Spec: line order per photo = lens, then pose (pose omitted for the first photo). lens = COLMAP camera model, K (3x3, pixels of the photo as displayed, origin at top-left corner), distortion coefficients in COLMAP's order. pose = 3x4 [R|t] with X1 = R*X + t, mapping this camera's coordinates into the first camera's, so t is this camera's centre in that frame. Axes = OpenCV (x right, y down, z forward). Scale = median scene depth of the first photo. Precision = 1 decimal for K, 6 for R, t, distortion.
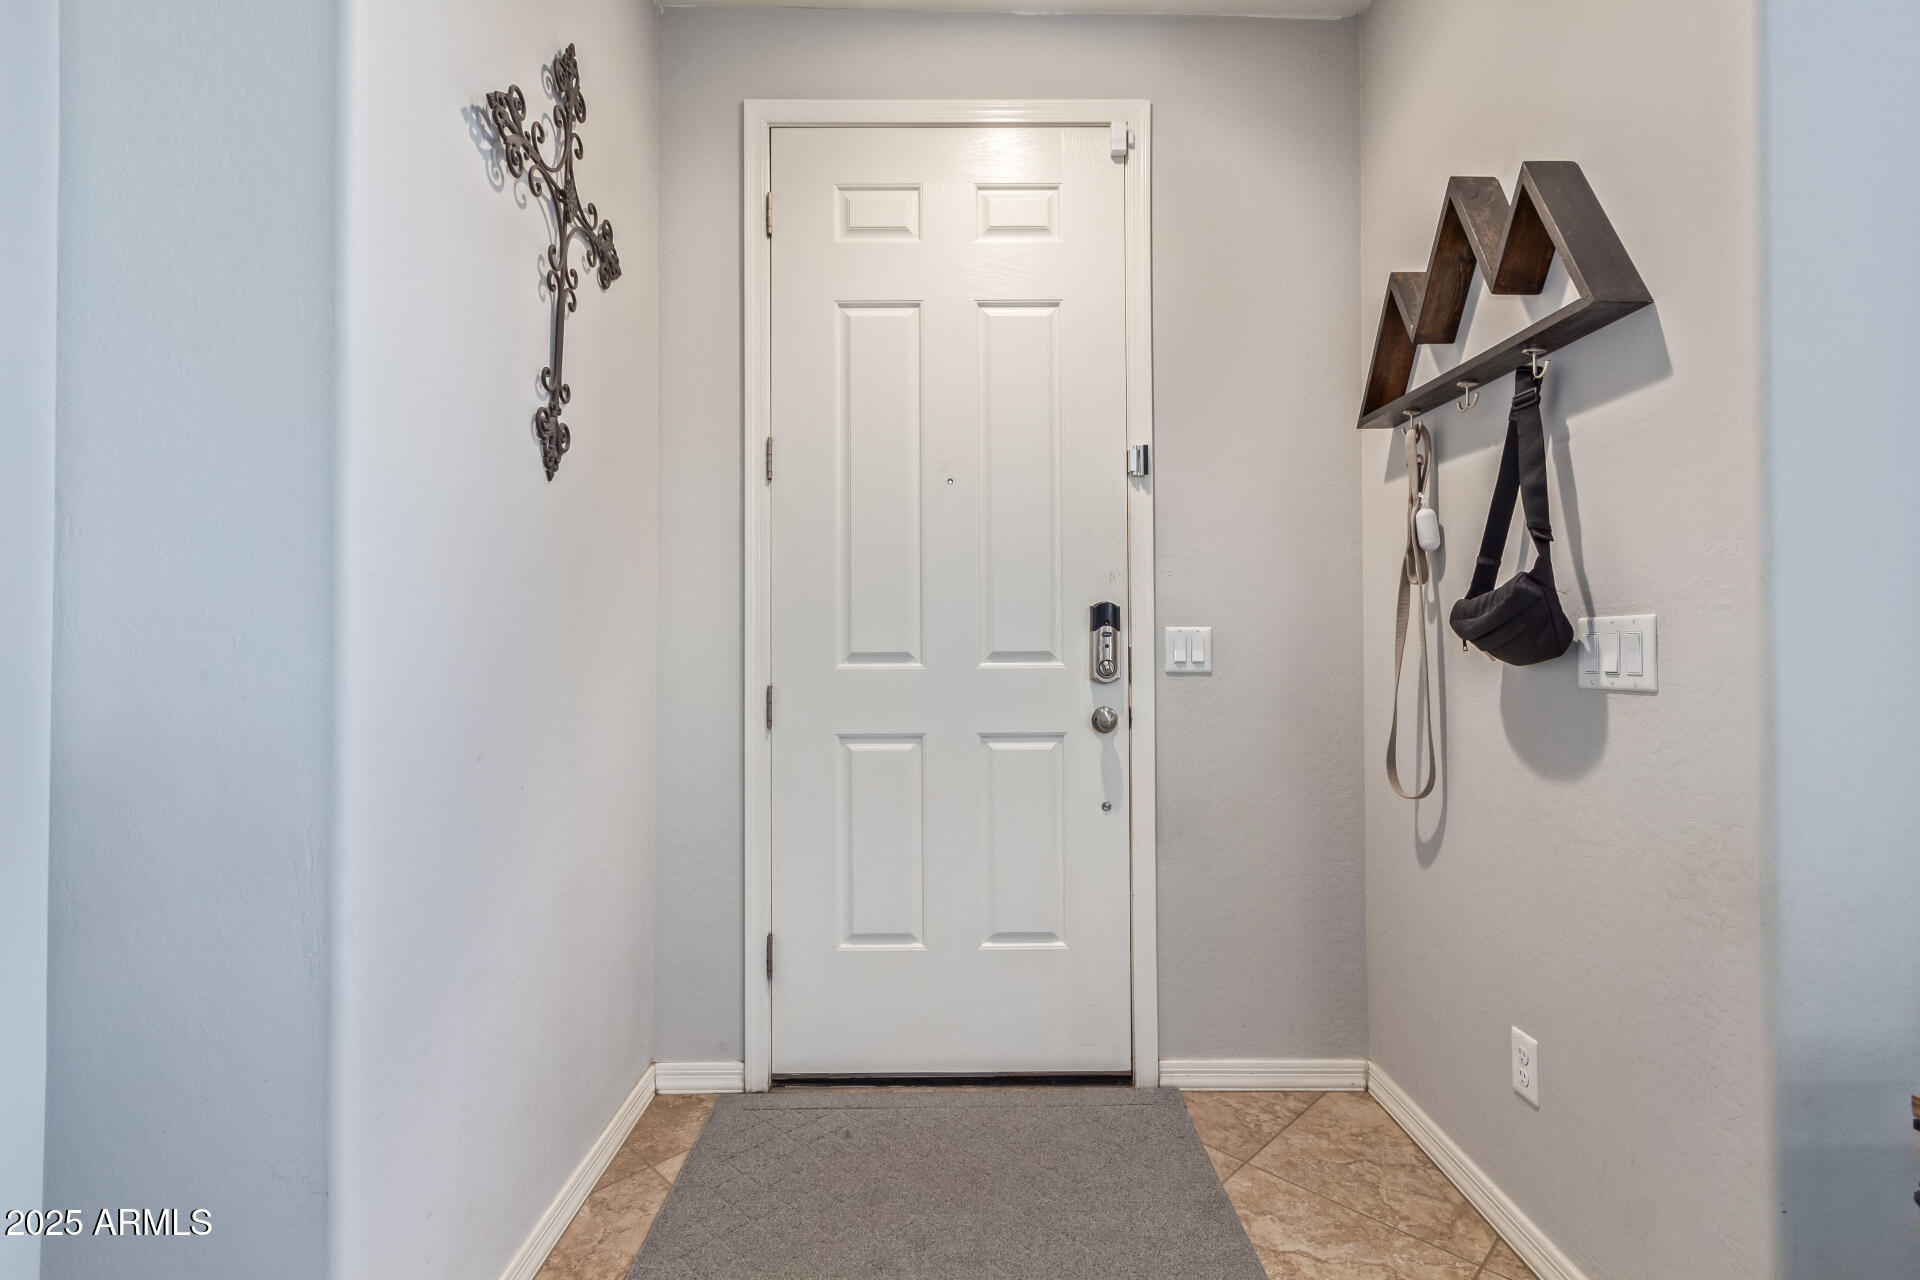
lens RADIAL K [[893.1, 0, 960.0], [0, 893.1, 636.1], [0, 0, 1]] dist [0.007293, -0.001072]
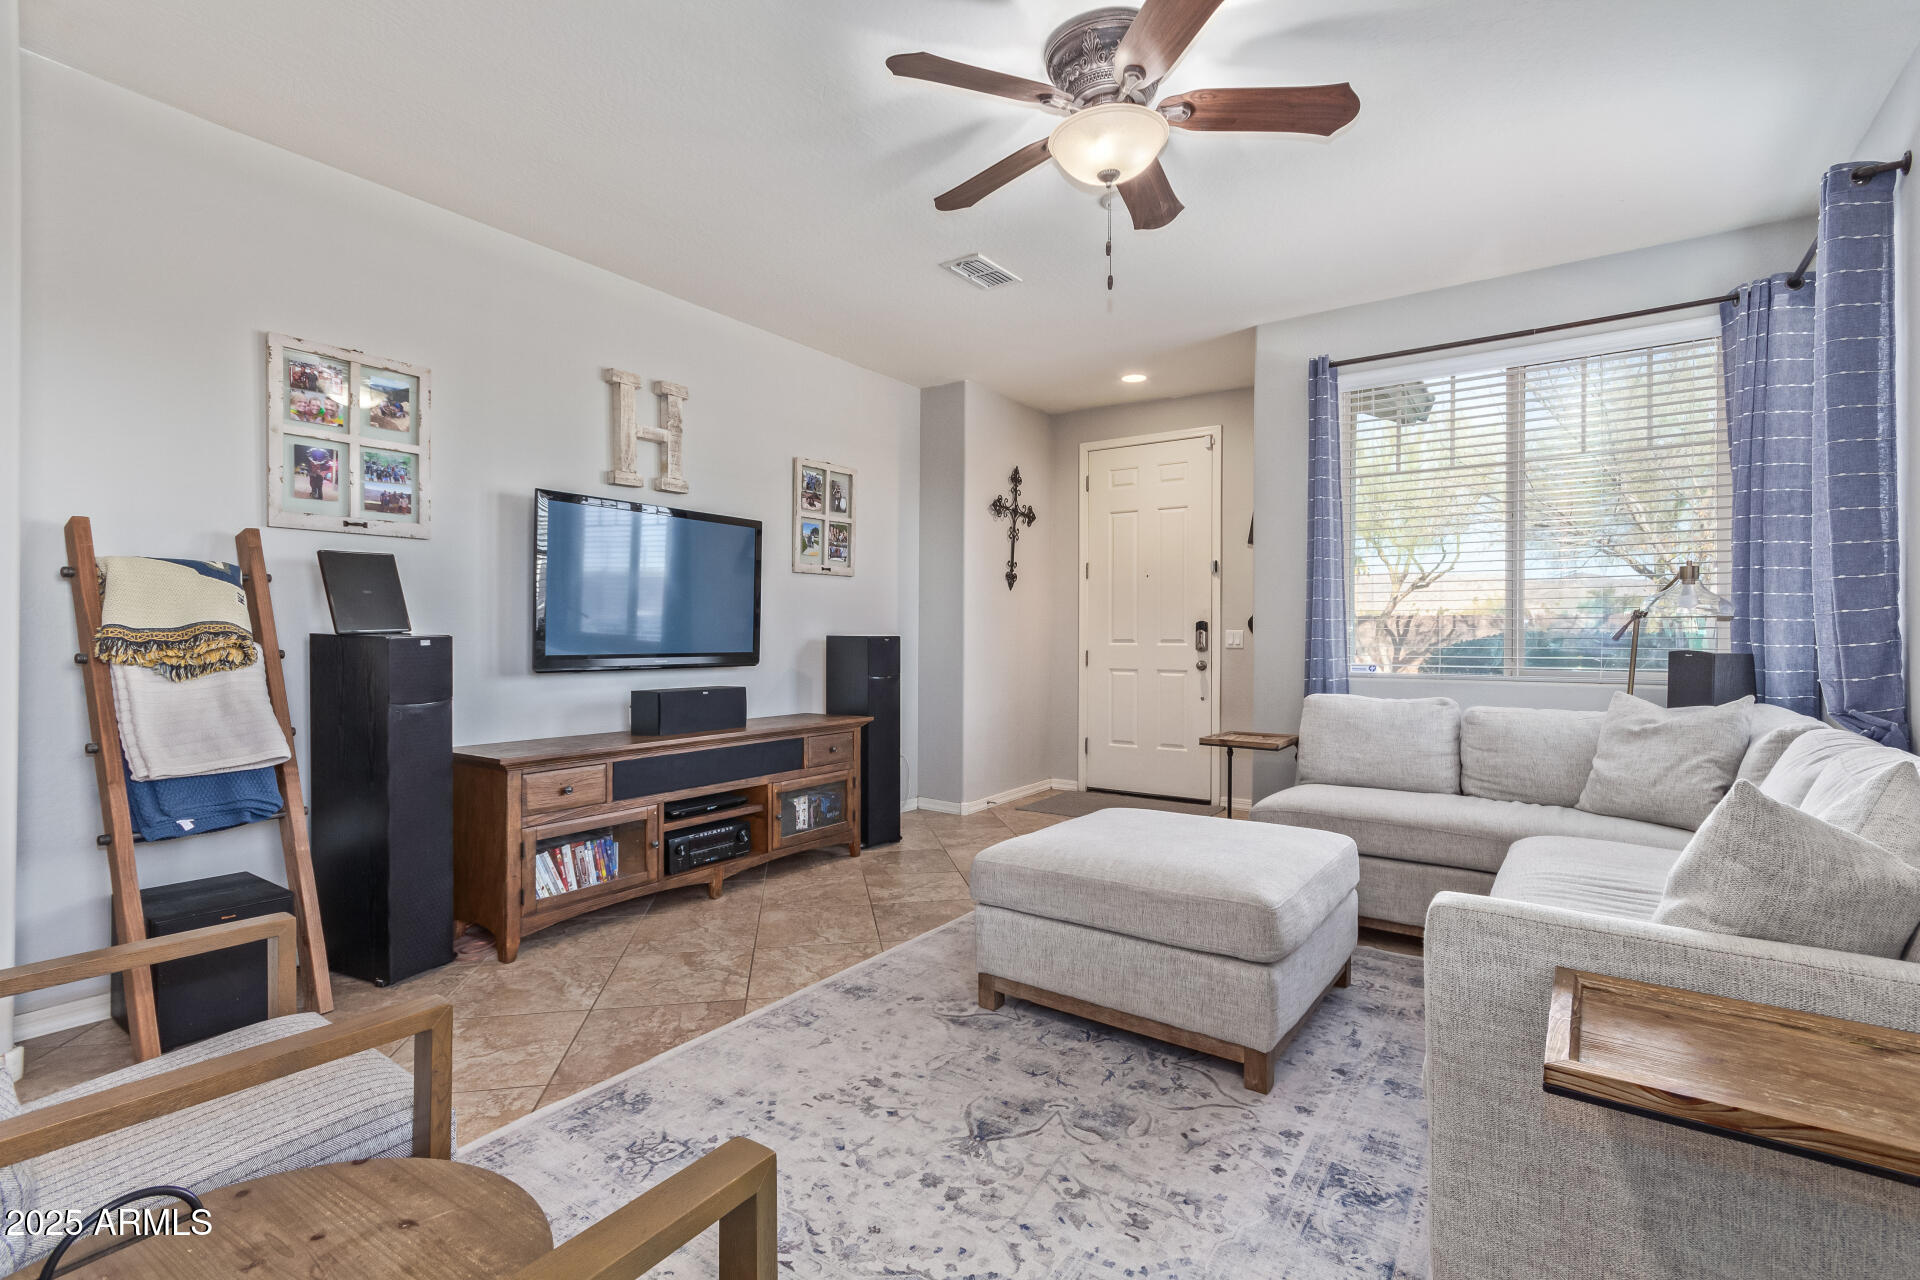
lens RADIAL K [[893.1, 0, 956.6], [0, 893.1, 636.7], [0, 0, 1]] dist [0.007293, -0.001072]
pose [[0.820062, 0.012308, -0.572143, 1.074947], [-0.001105, 0.999801, 0.019923, -0.043858], [0.572274, -0.015706, 0.819912, -1.568040]]
